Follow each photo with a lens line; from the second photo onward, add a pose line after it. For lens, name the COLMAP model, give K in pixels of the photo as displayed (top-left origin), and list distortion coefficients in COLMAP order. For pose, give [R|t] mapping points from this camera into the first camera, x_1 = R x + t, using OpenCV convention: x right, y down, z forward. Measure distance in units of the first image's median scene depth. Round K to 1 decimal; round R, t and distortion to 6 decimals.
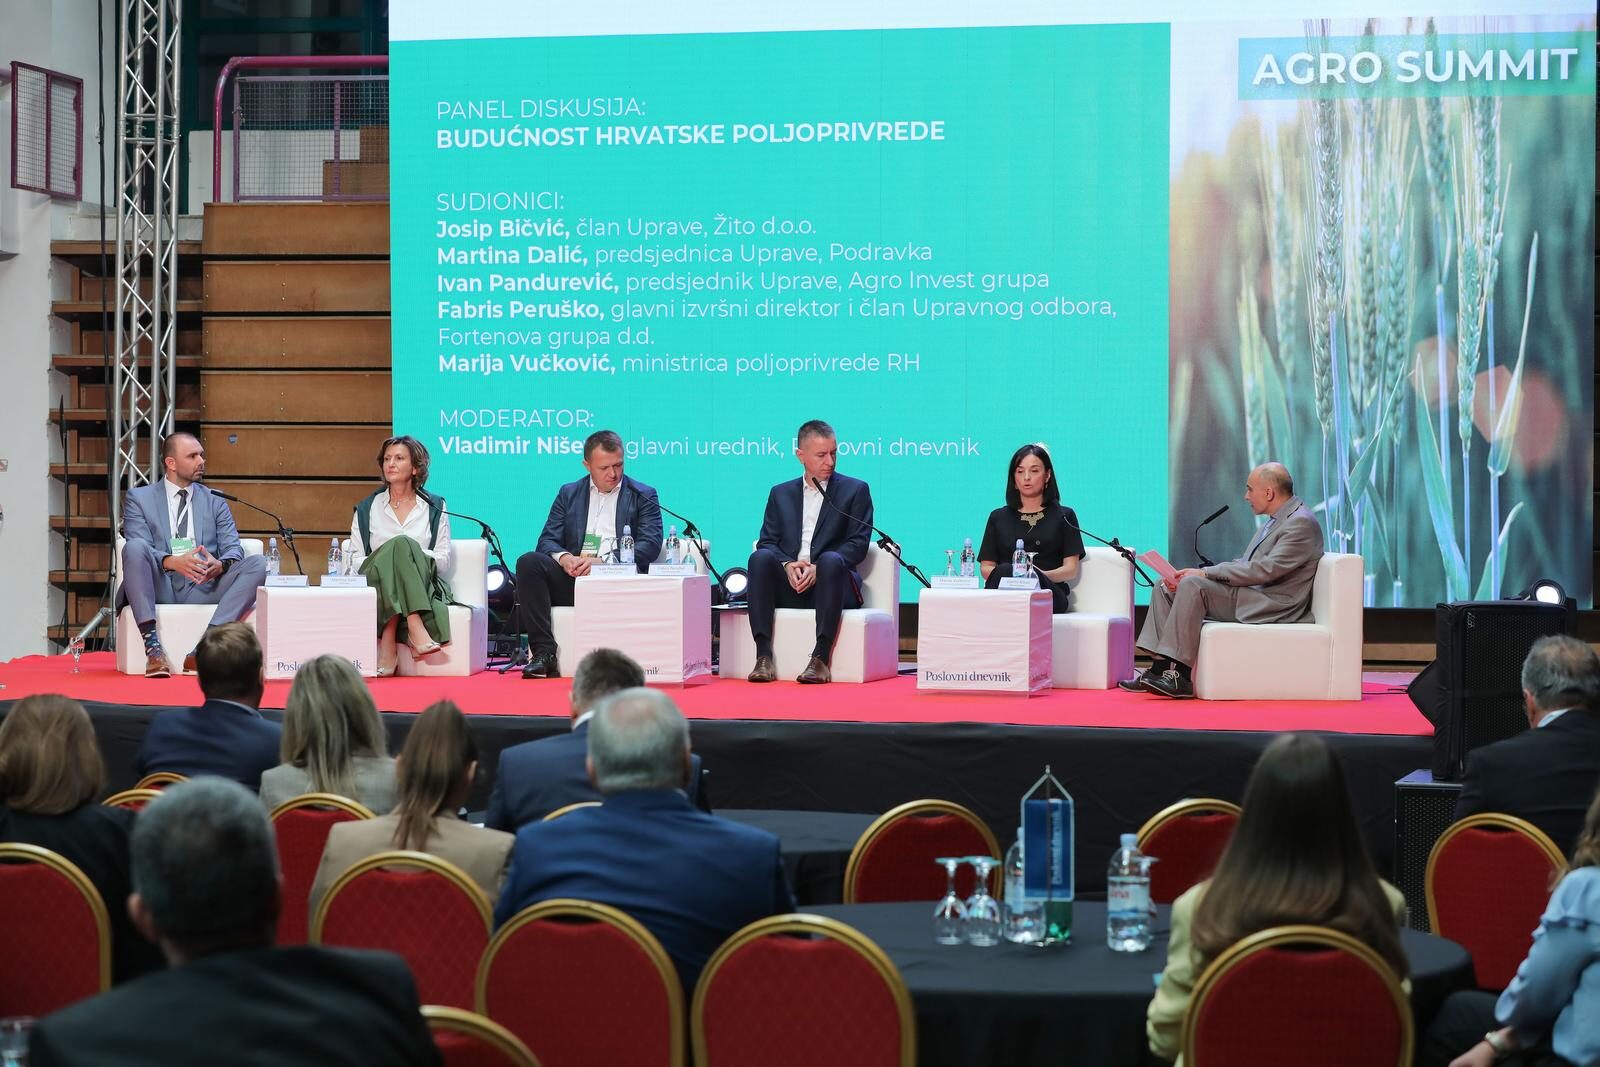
lens RADIAL K [[4196.4, 0, 800.0], [0, 4196.4, 533.5], [0, 0, 1]] dist [-0.002979, 0.168980]
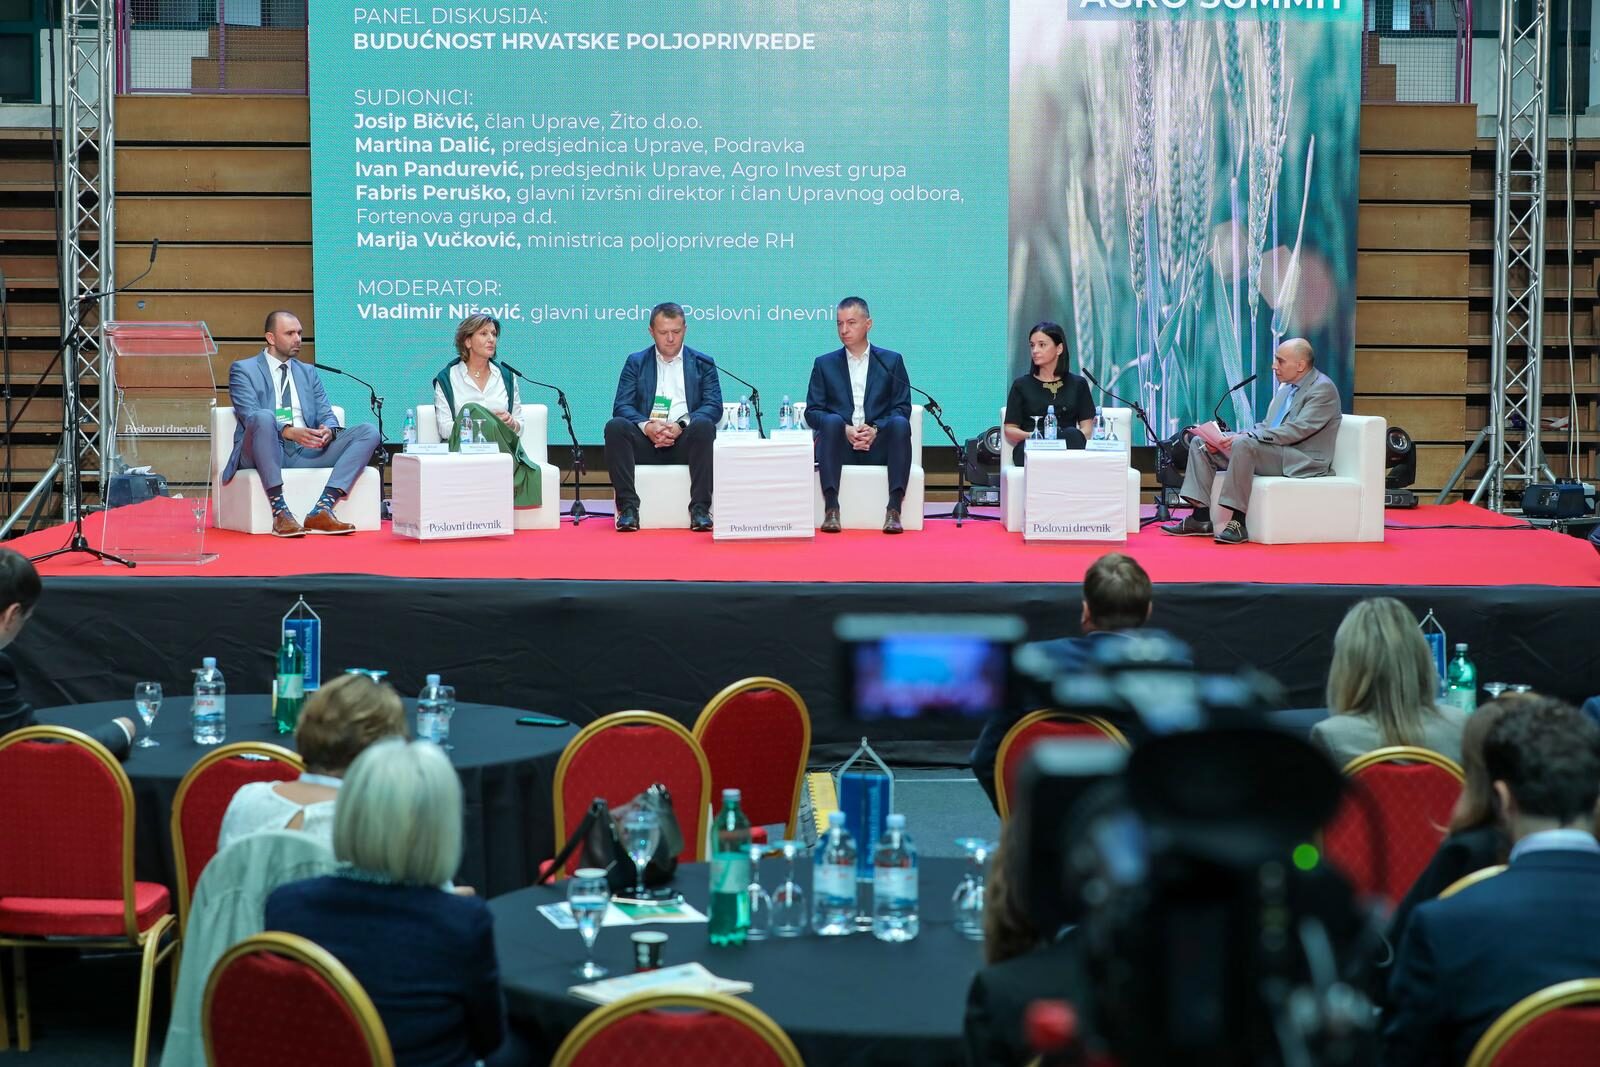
lens RADIAL K [[3174.6, 0, 783.1], [0, 3174.6, 531.2], [0, 0, 1]] dist [-0.046646, 0.196873]
pose [[0.971746, -0.019725, 0.235204, -0.187639], [0.005340, 0.998084, 0.061640, -0.014711], [-0.235970, -0.058642, 0.969989, 0.140378]]
